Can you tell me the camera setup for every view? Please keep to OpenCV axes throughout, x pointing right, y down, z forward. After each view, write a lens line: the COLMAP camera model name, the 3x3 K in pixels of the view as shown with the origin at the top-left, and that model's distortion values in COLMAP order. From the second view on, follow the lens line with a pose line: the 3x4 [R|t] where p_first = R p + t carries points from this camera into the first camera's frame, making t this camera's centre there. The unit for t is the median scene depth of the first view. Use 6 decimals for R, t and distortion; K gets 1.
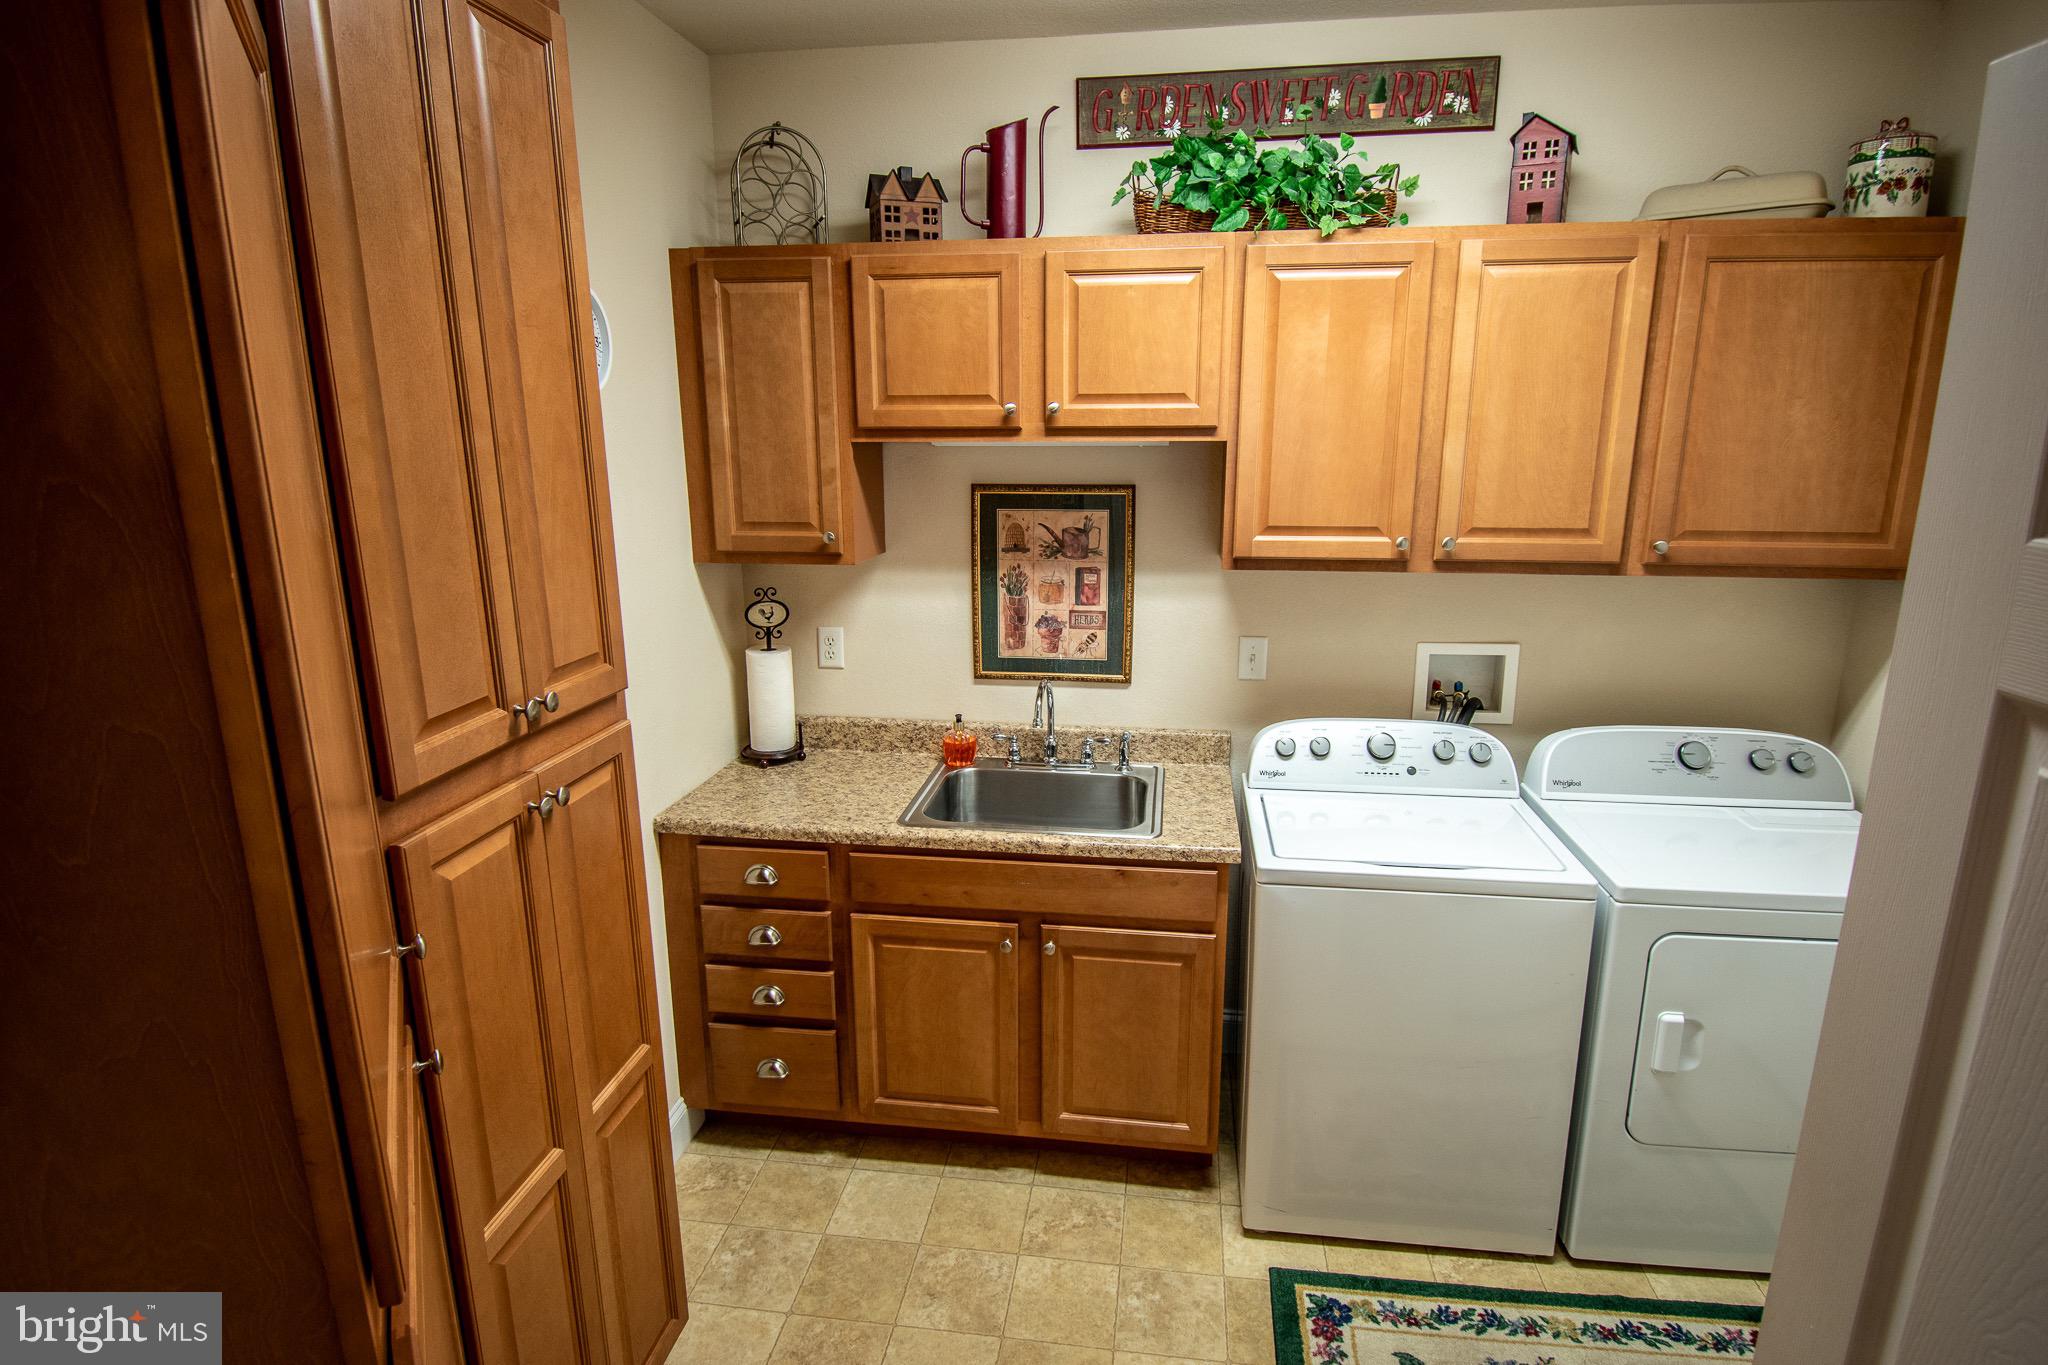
lens RADIAL K [[1126.3, 0, 1024.0], [0, 1126.3, 682.5], [0, 0, 1]] dist [-0.004675, -0.001386]
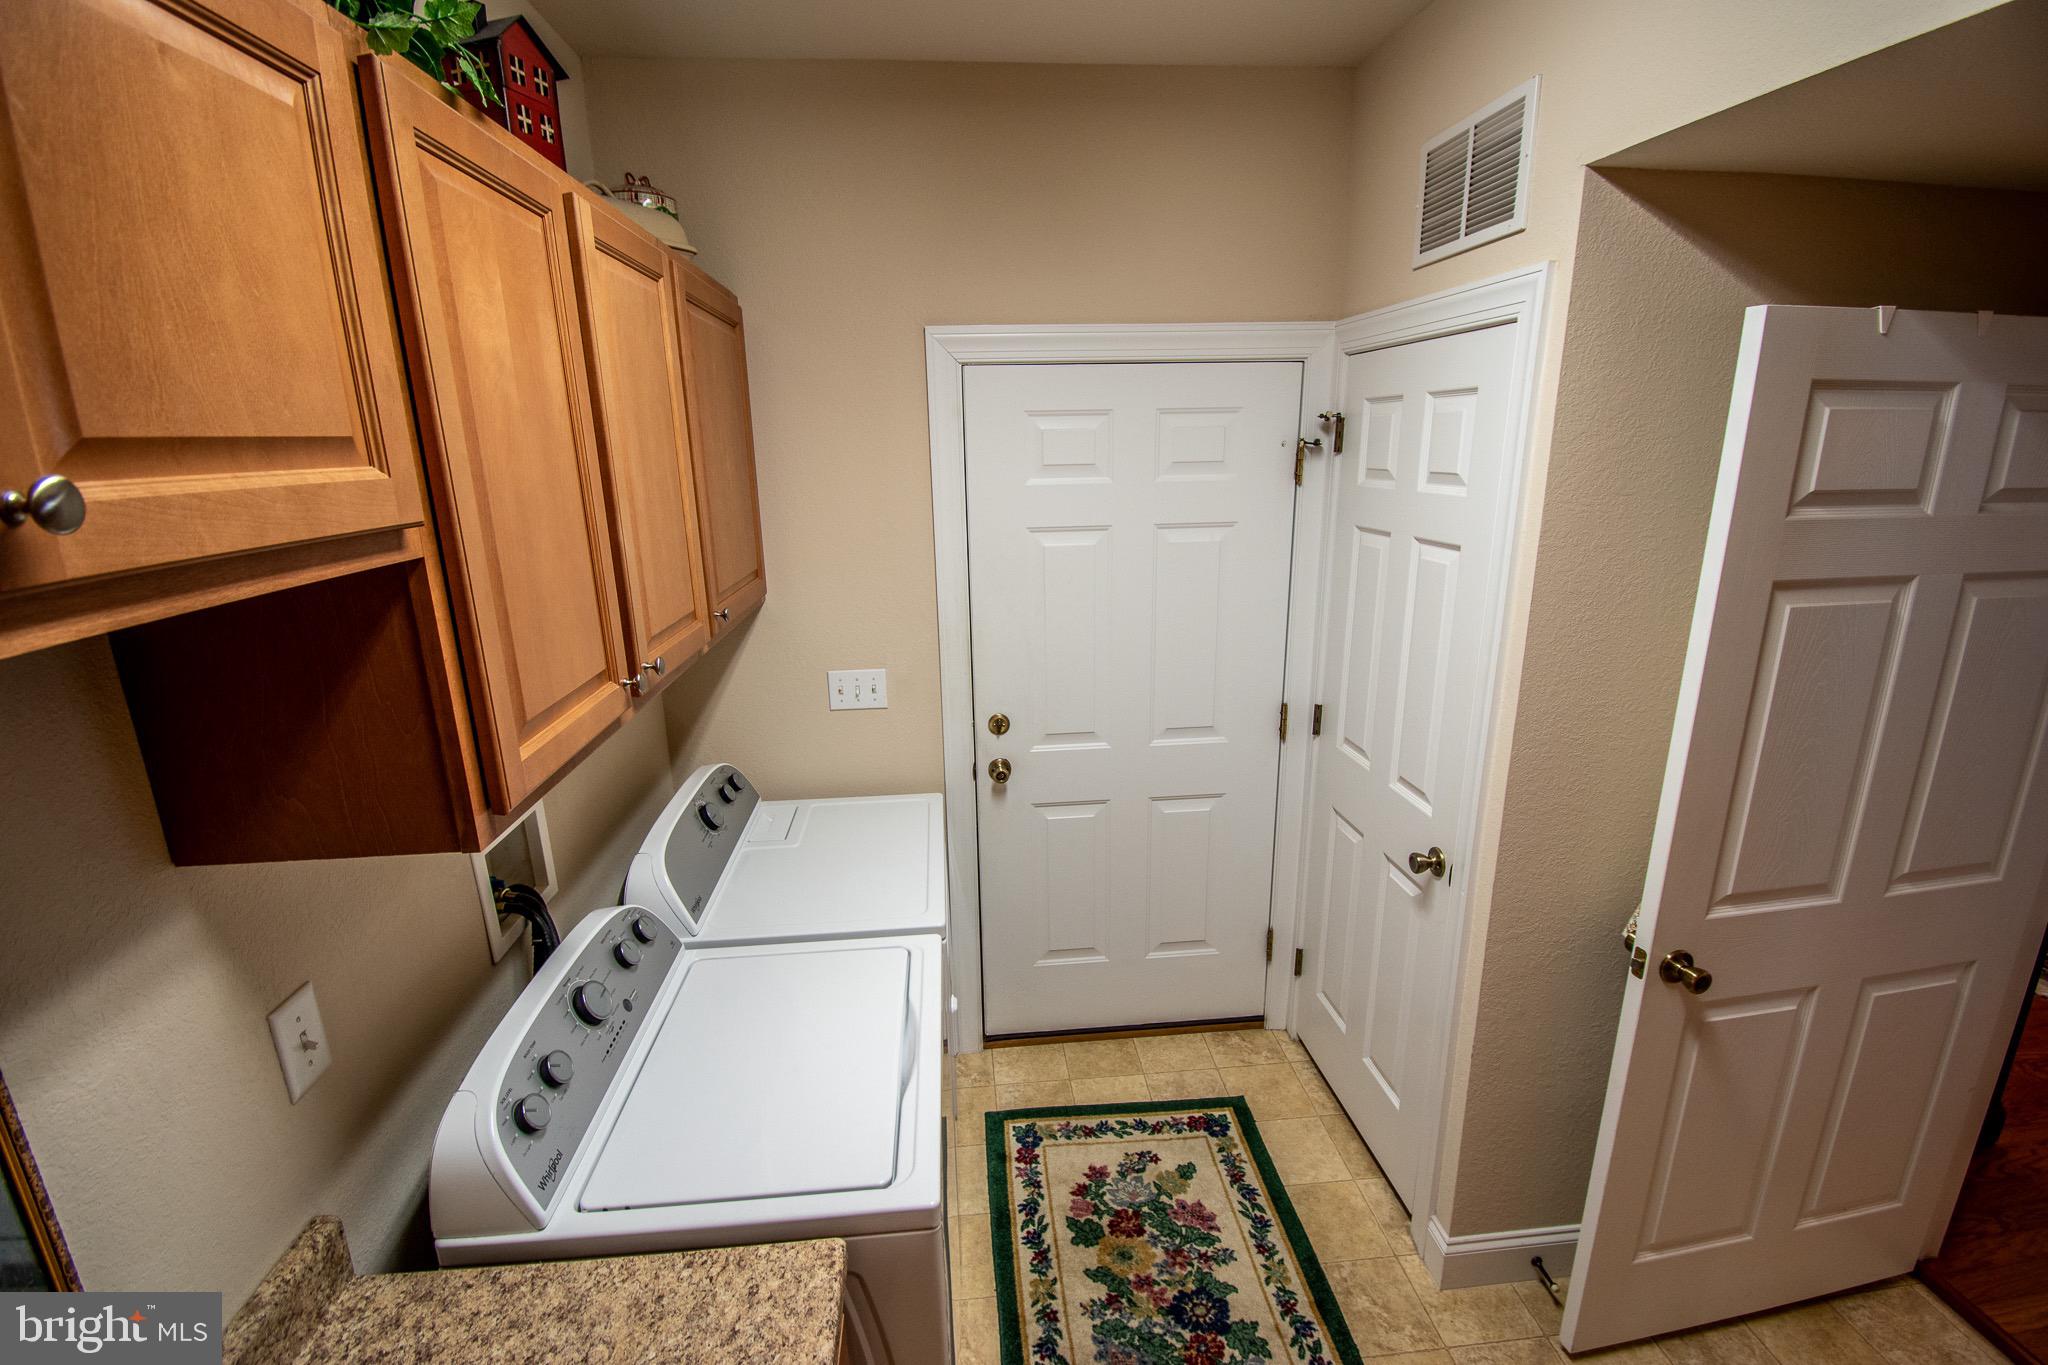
lens RADIAL K [[904.1, 0, 1027.8], [0, 904.1, 688.5], [0, 0, 1]] dist [0.018309, -0.025322]
pose [[-0.231938, -0.251841, 0.939564, -0.186611], [0.232313, 0.923612, 0.304913, -0.223098], [-0.944582, 0.288993, -0.155715, 0.872429]]
